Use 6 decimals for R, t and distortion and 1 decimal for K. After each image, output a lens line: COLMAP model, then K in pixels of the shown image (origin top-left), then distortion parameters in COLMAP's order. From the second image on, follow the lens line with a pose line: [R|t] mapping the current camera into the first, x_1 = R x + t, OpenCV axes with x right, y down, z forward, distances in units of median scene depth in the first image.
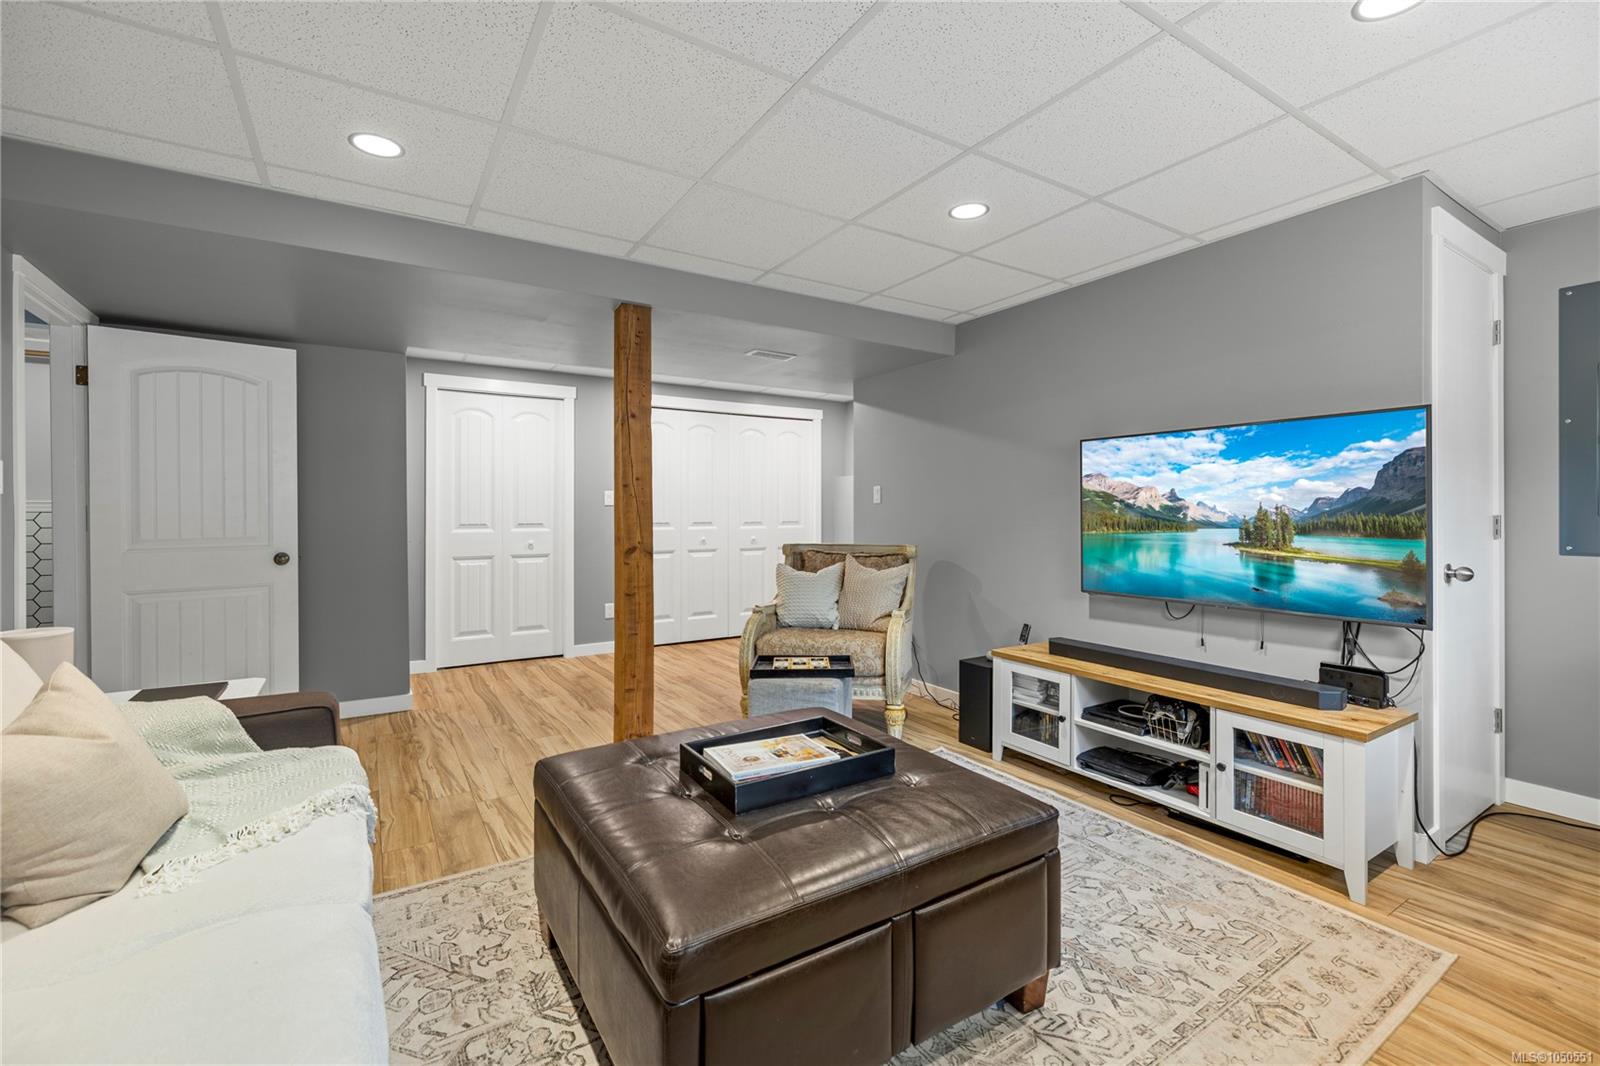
lens RADIAL K [[678.0, 0, 797.2], [0, 678.0, 522.6], [0, 0, 1]] dist [-0.000310, 0.000496]
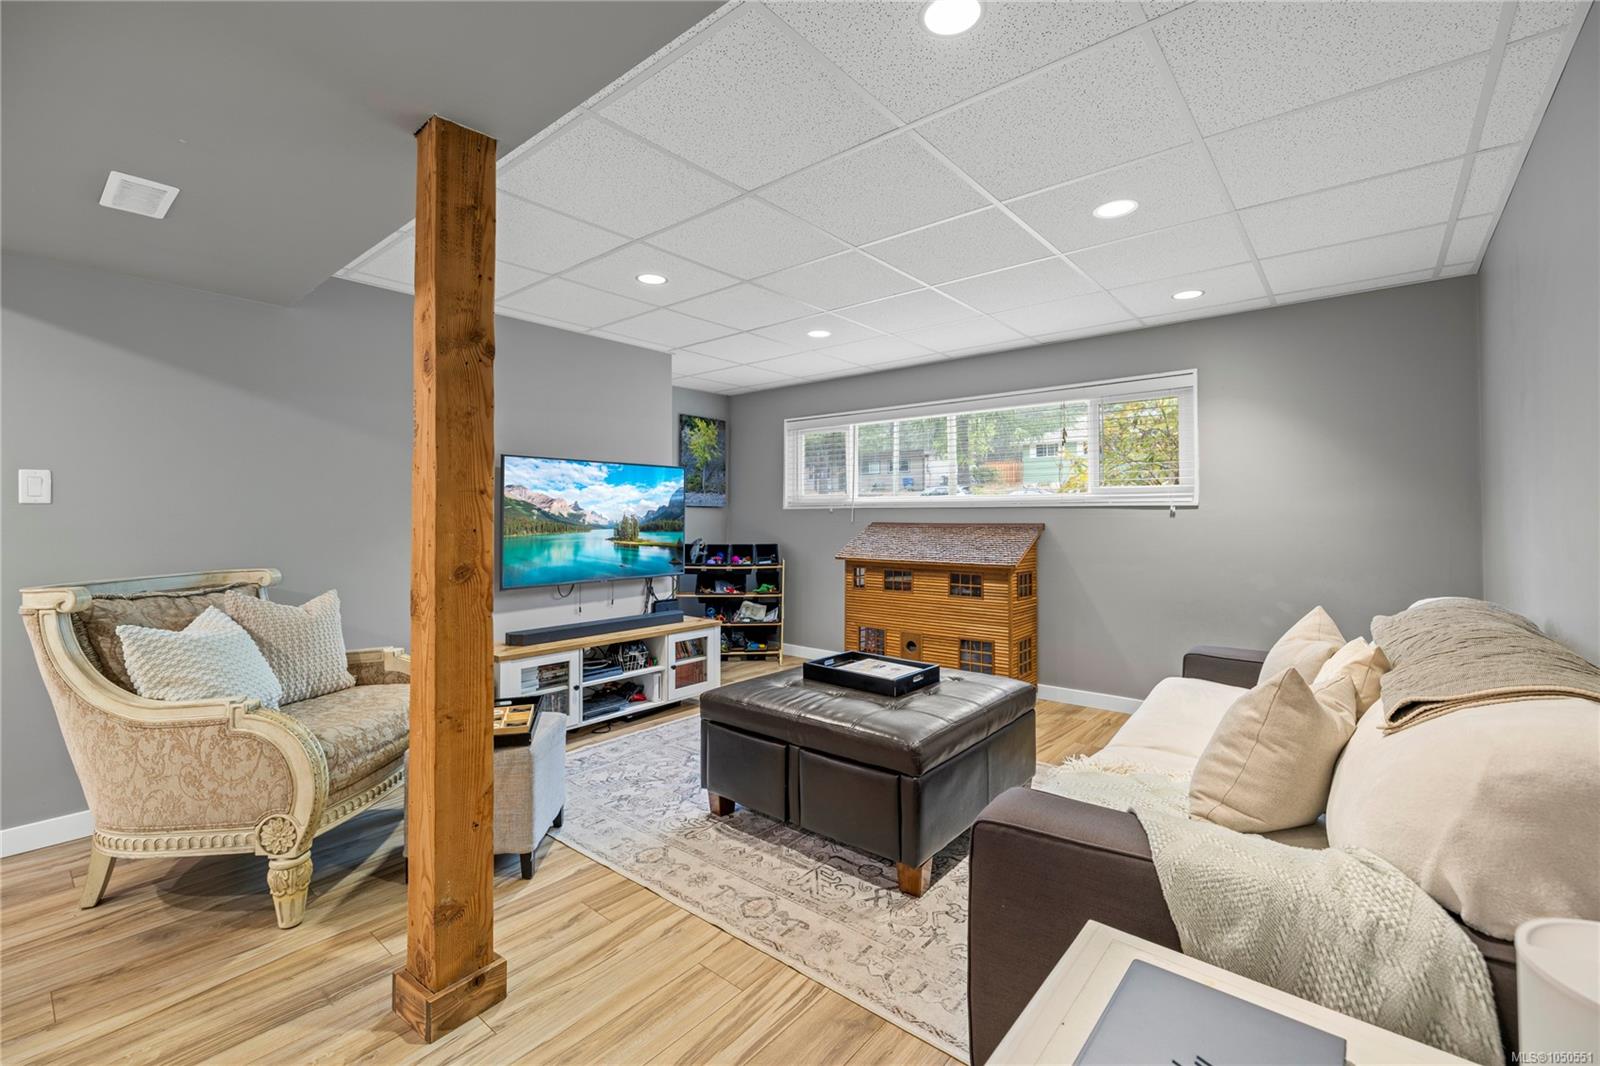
lens RADIAL K [[678.0, 0, 800.2], [0, 678.0, 509.5], [0, 0, 1]] dist [-0.000310, 0.000496]
pose [[-0.303961, 0.012200, 0.952607, -0.932793], [0.012484, 0.999883, -0.008822, -0.015914], [-0.952603, 0.009211, -0.304077, 1.020215]]
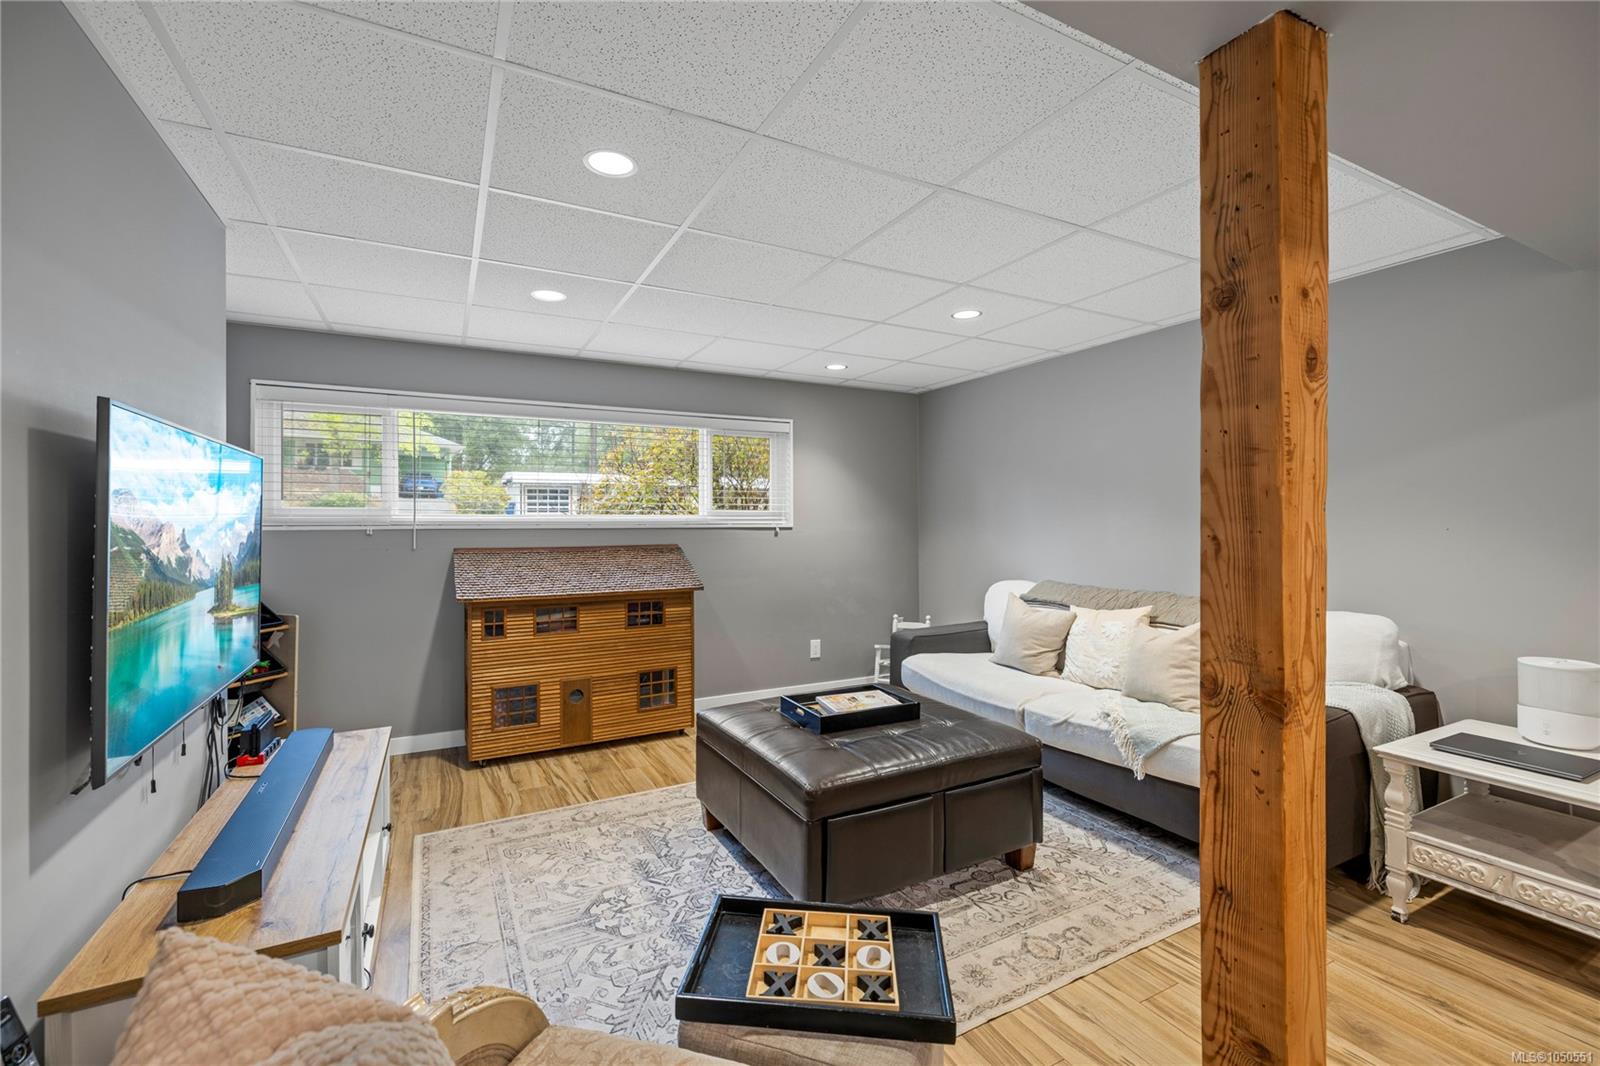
lens RADIAL K [[678.0, 0, 786.7], [0, 678.0, 522.3], [0, 0, 1]] dist [-0.000310, 0.000496]
pose [[-0.995896, 0.007218, 0.090216, -0.012803], [0.008333, 0.999893, 0.011982, -0.059881], [-0.090120, 0.012684, -0.995850, 1.586348]]
